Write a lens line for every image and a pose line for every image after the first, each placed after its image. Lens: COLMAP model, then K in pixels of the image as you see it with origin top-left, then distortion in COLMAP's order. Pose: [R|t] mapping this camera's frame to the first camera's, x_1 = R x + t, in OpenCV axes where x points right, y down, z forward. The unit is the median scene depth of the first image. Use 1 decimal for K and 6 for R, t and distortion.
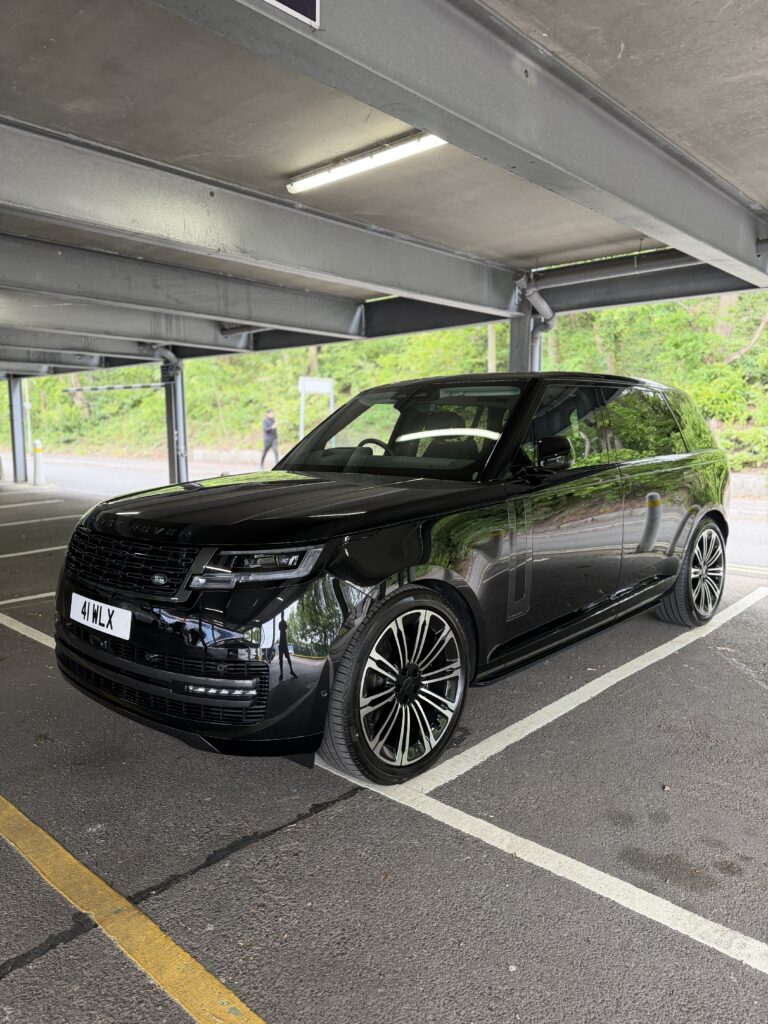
lens RADIAL K [[728.3, 0, 385.0], [0, 728.3, 518.5], [0, 0, 1]] dist [0.110536, -0.156471]
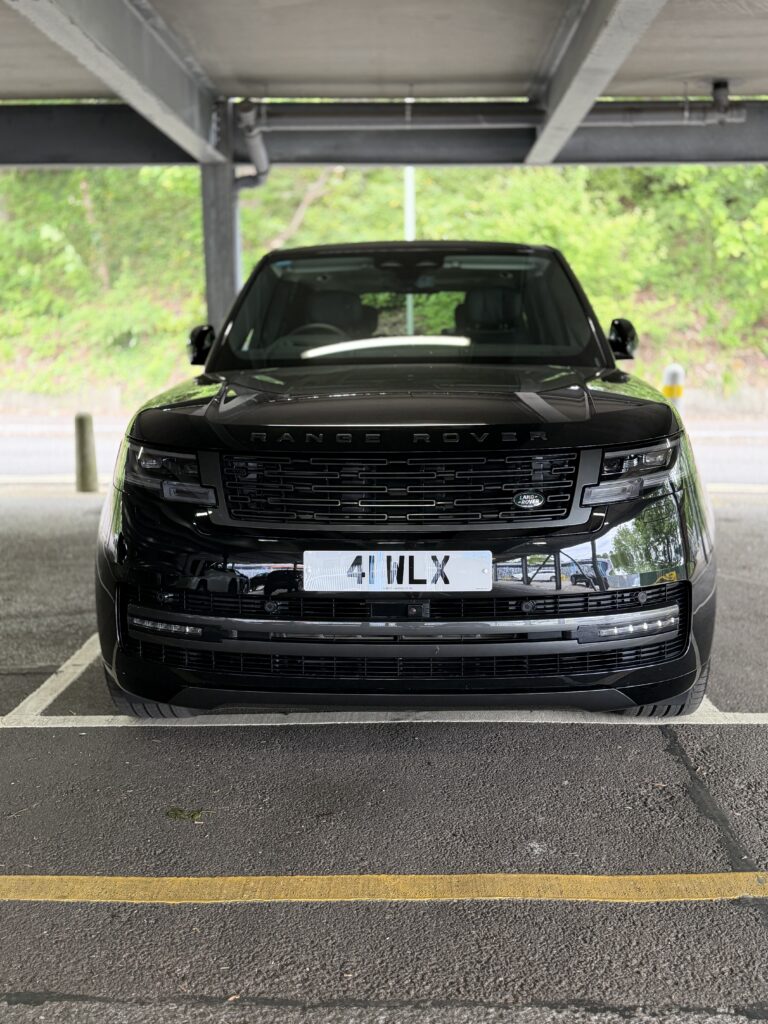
lens RADIAL K [[1075.0, 0, 384.0], [0, 1075.0, 512.0], [0, 0, 1]] dist [0.057604, 0.003361]
pose [[0.753000, -0.104531, 0.649665, -0.732508], [0.082362, 0.994510, 0.064554, 0.009100], [-0.652846, 0.004899, 0.757475, 0.191126]]
